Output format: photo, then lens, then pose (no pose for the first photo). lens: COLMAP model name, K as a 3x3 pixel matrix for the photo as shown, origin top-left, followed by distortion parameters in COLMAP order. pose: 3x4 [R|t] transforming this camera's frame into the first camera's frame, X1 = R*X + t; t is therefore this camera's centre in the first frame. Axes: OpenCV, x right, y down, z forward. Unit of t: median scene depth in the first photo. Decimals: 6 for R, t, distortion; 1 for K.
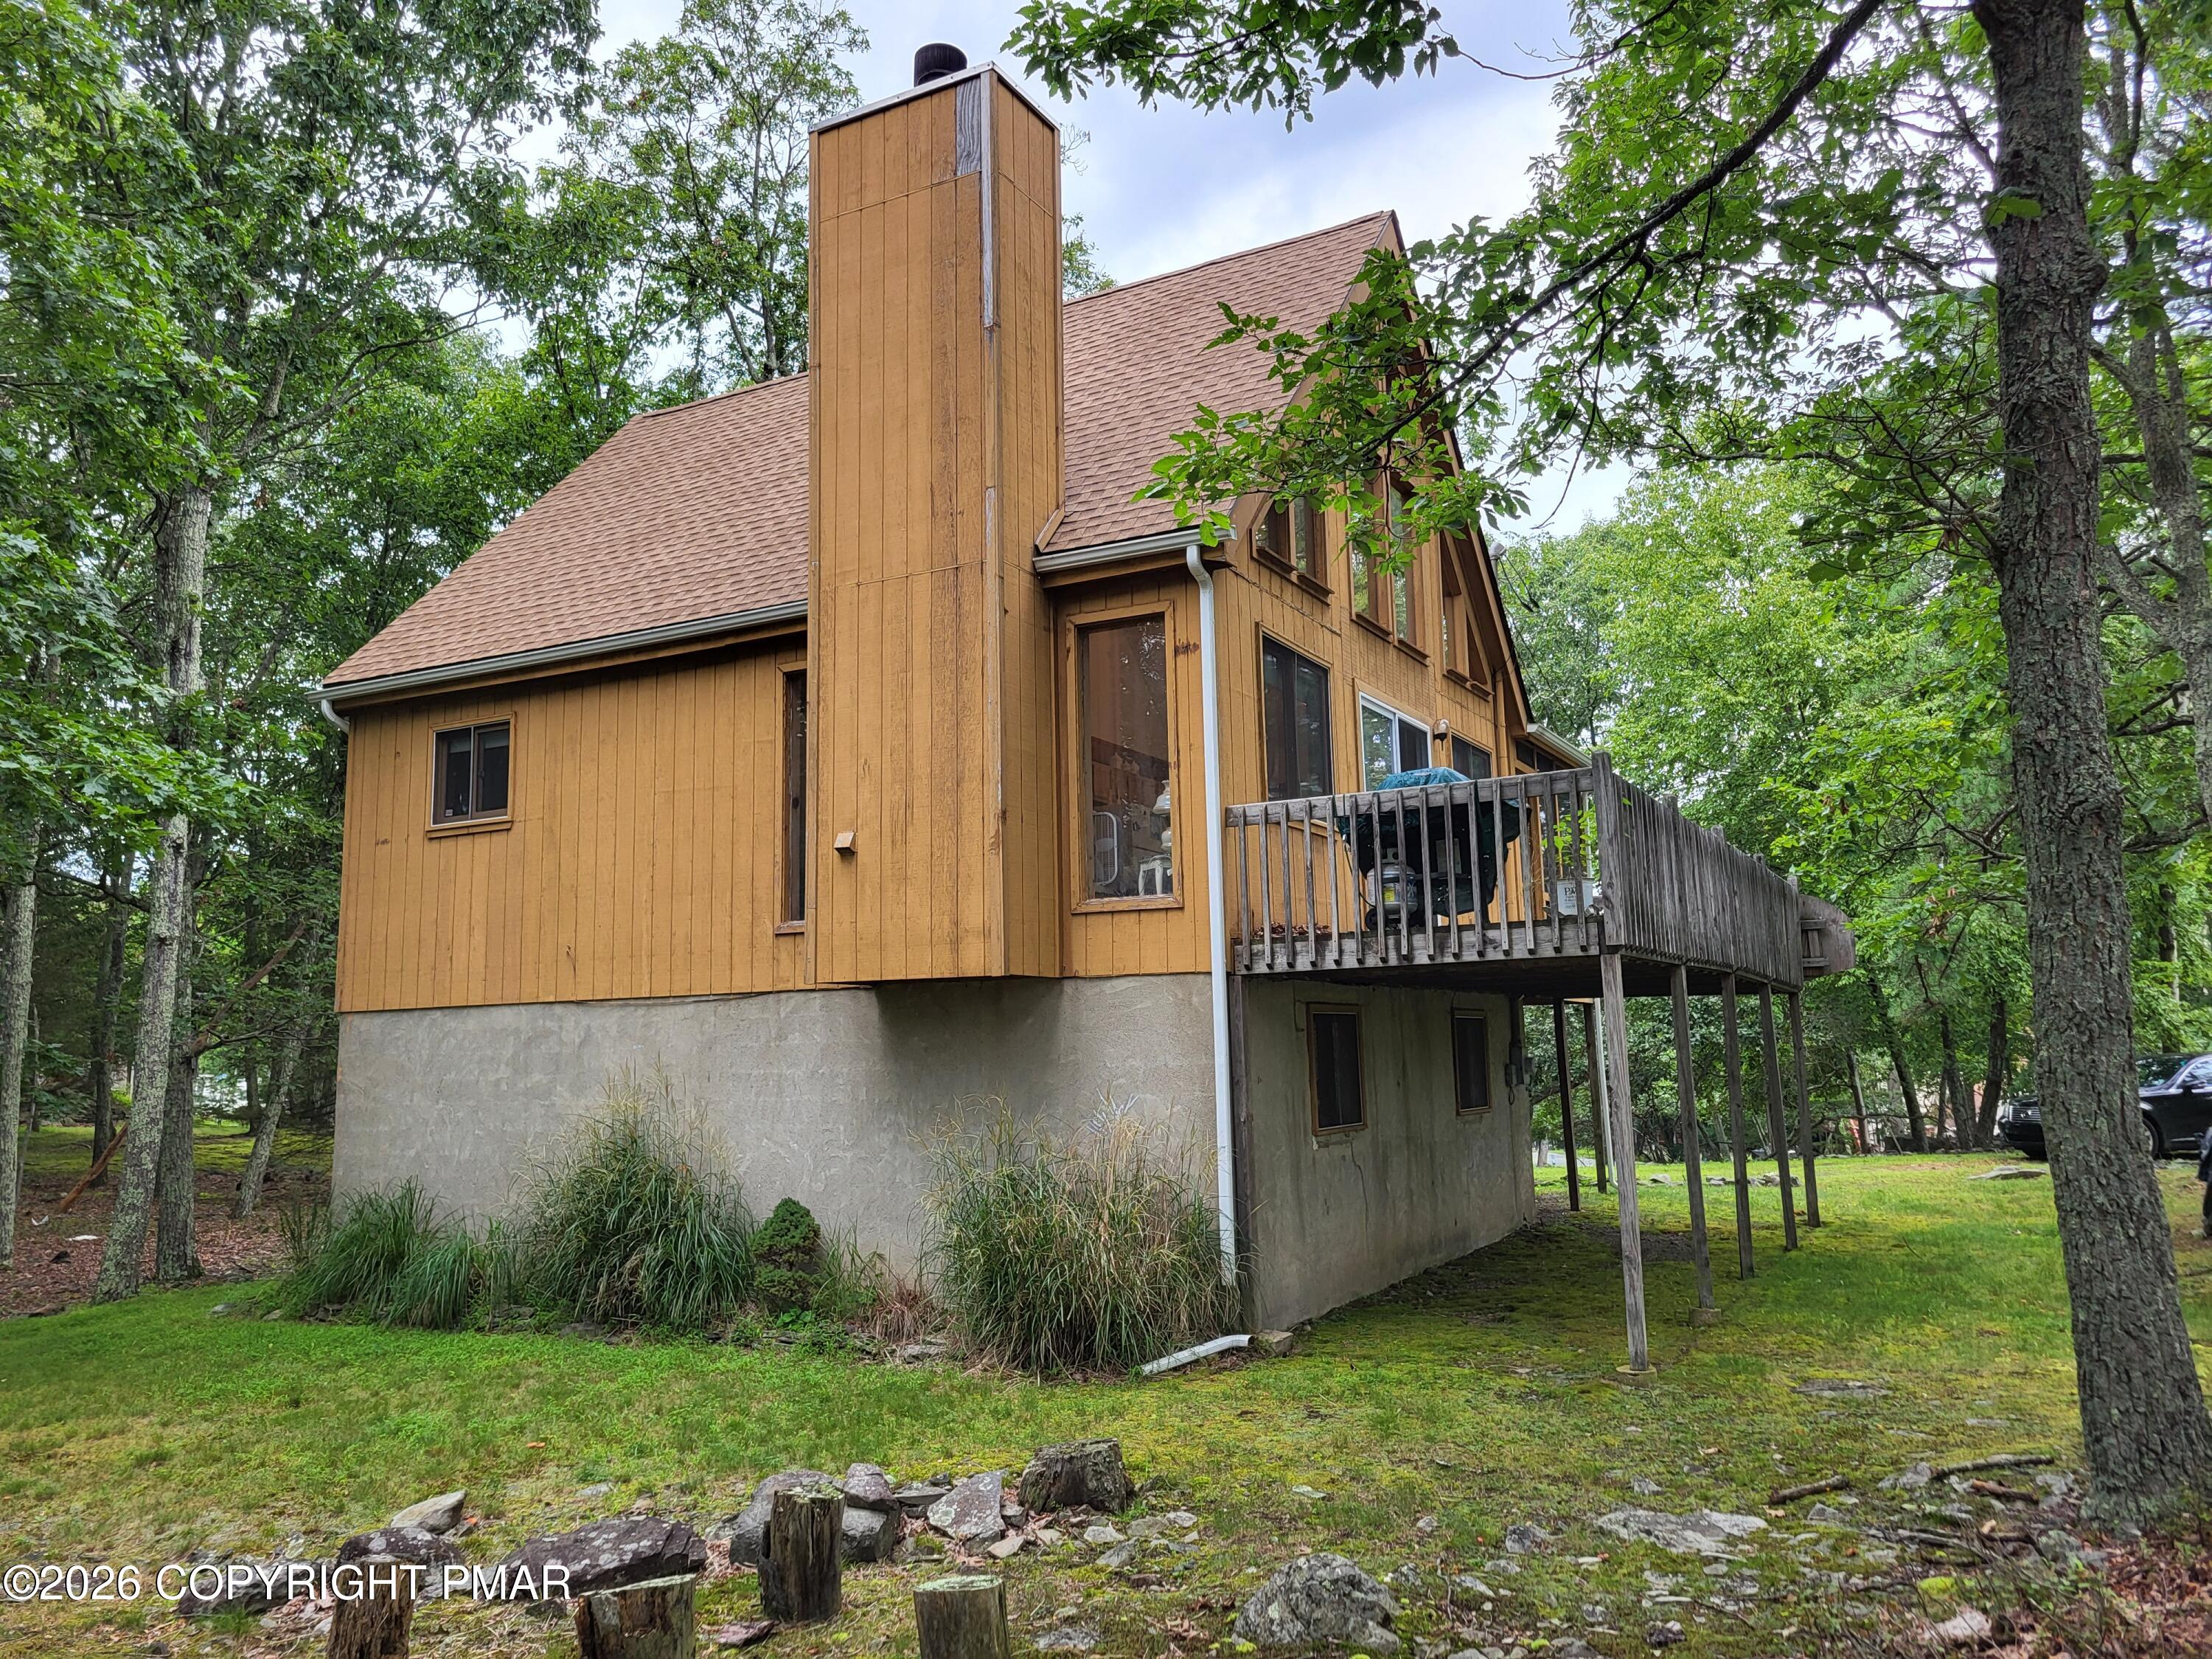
lens RADIAL K [[1692.6, 0, 1113.5], [0, 1692.6, 815.5], [0, 0, 1]] dist [0.061392, -0.031031]
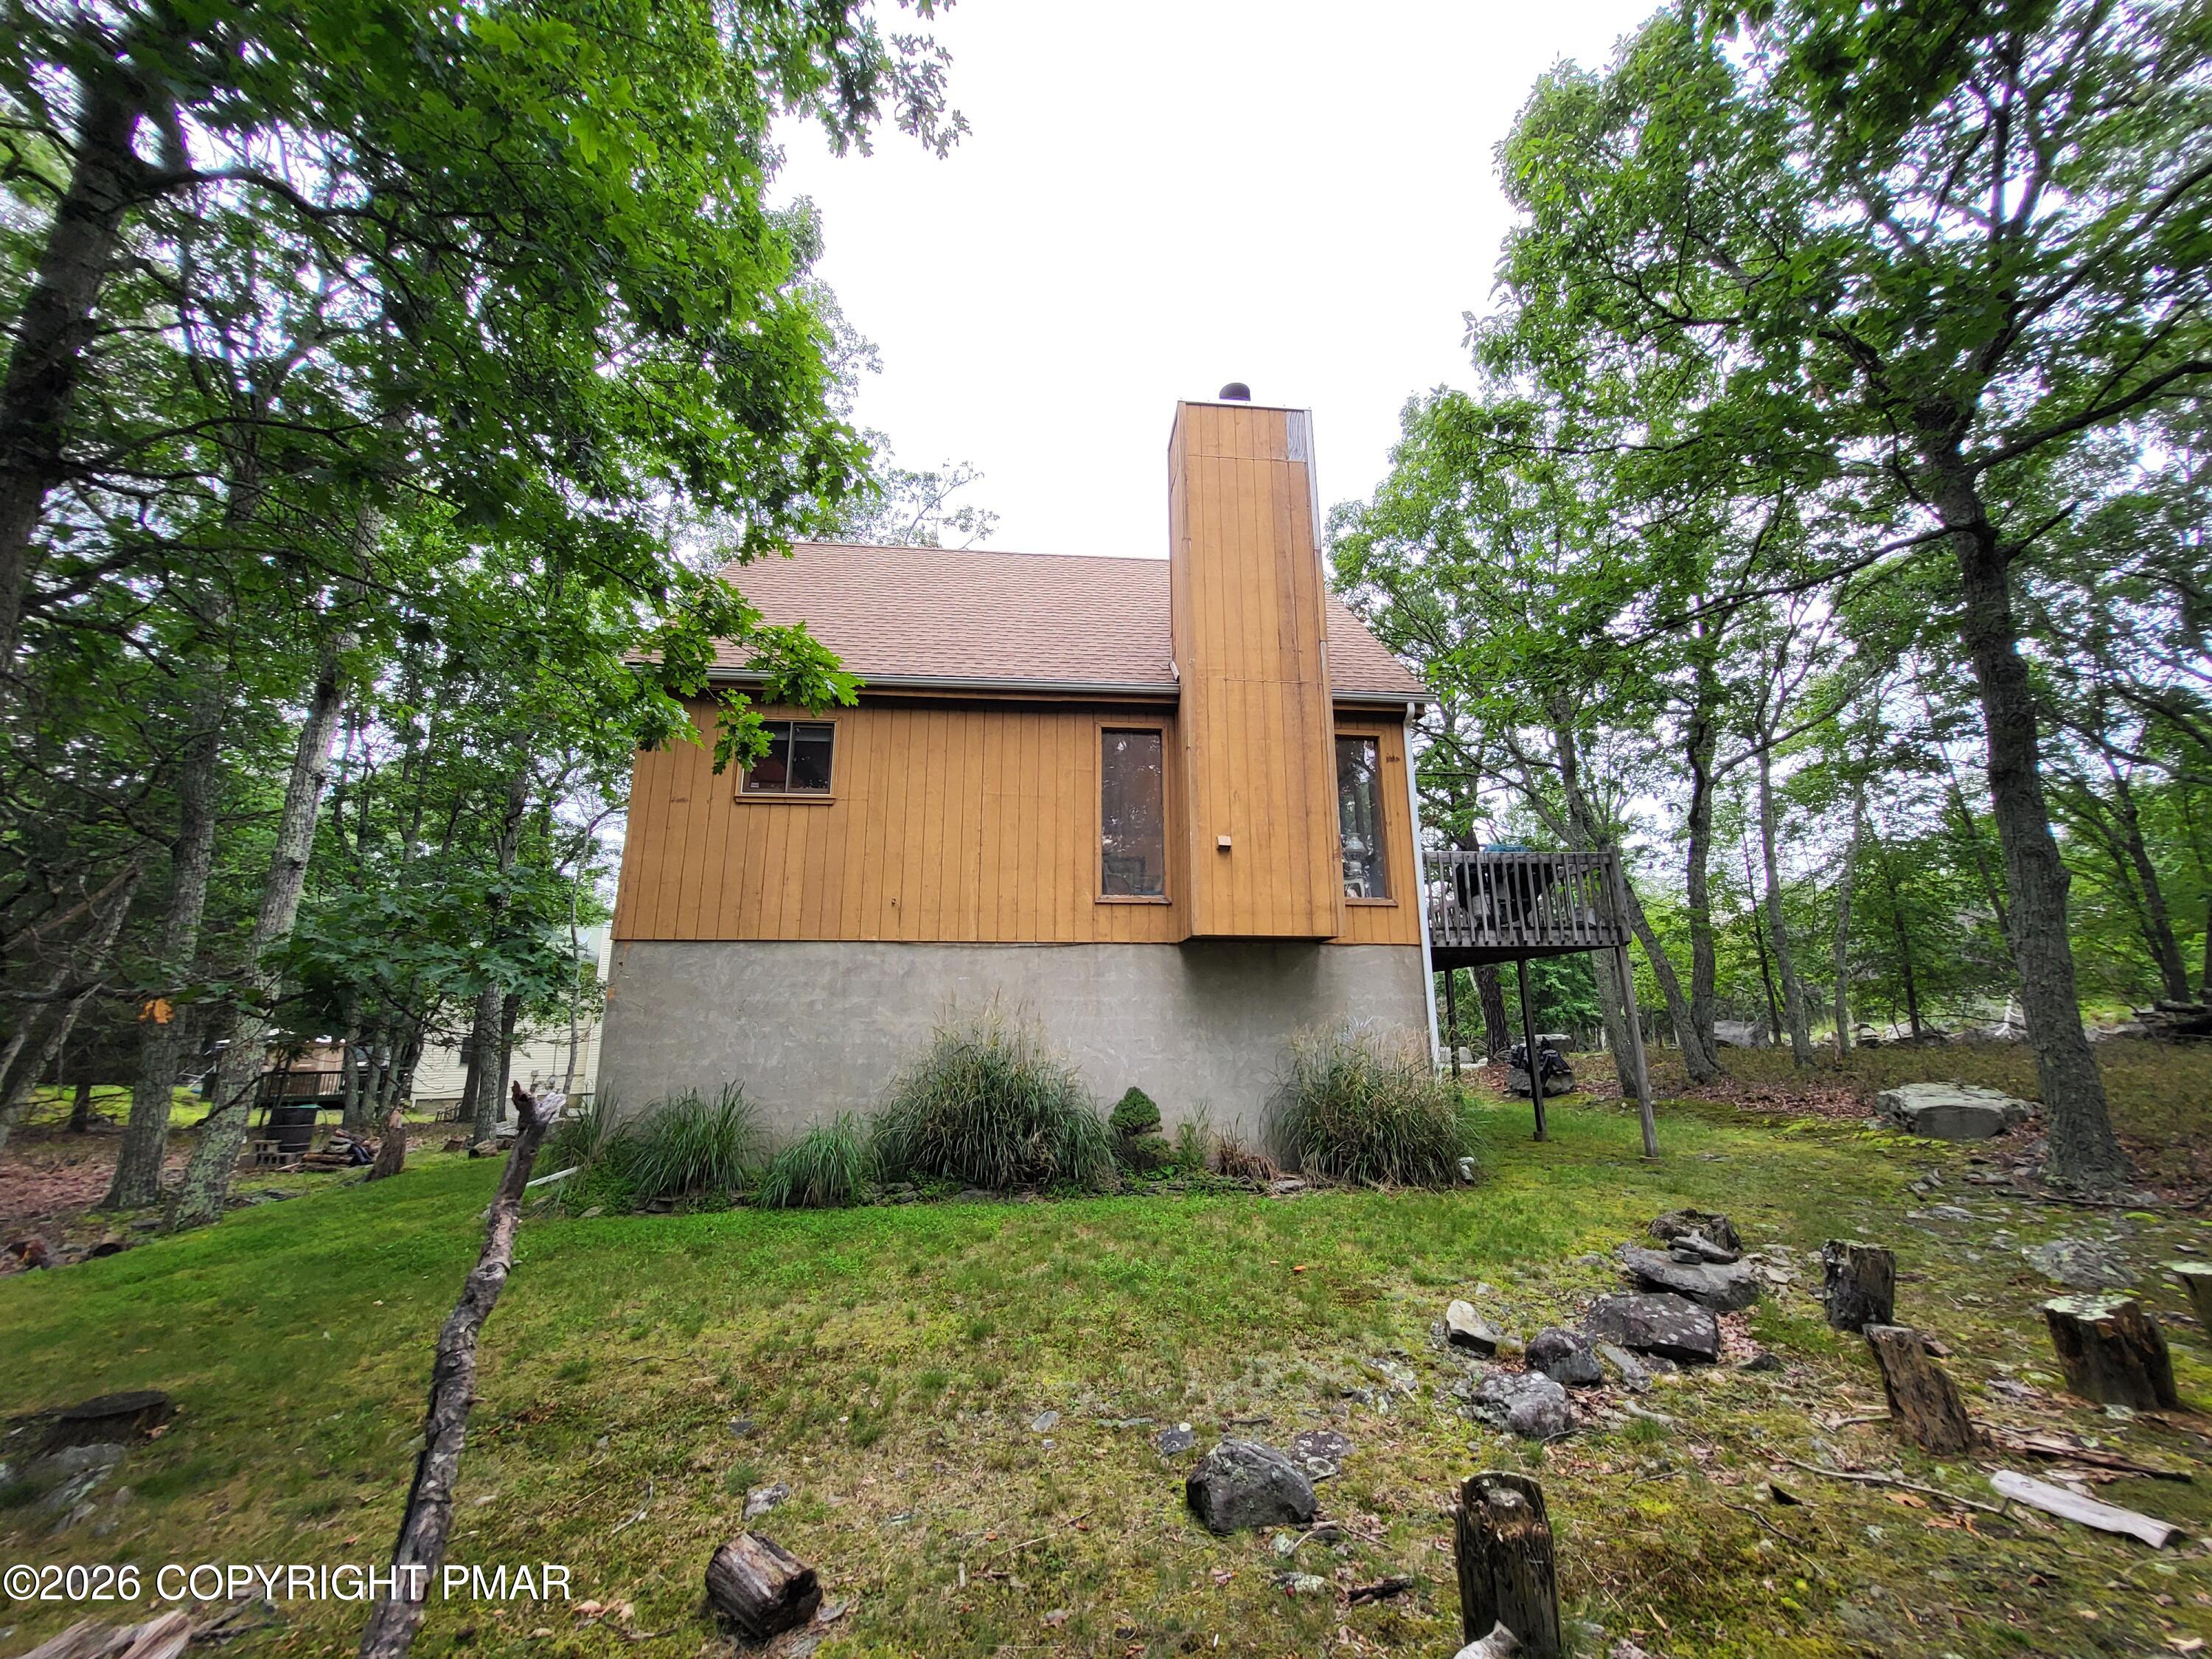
lens RADIAL K [[878.1, 0, 1106.9], [0, 878.1, 824.3], [0, 0, 1]] dist [0.002899, 0.000721]
pose [[0.819342, 0.144679, 0.554749, -0.582953], [-0.091769, 0.988254, -0.122198, 0.089464], [-0.565912, 0.049213, 0.822995, 0.359018]]
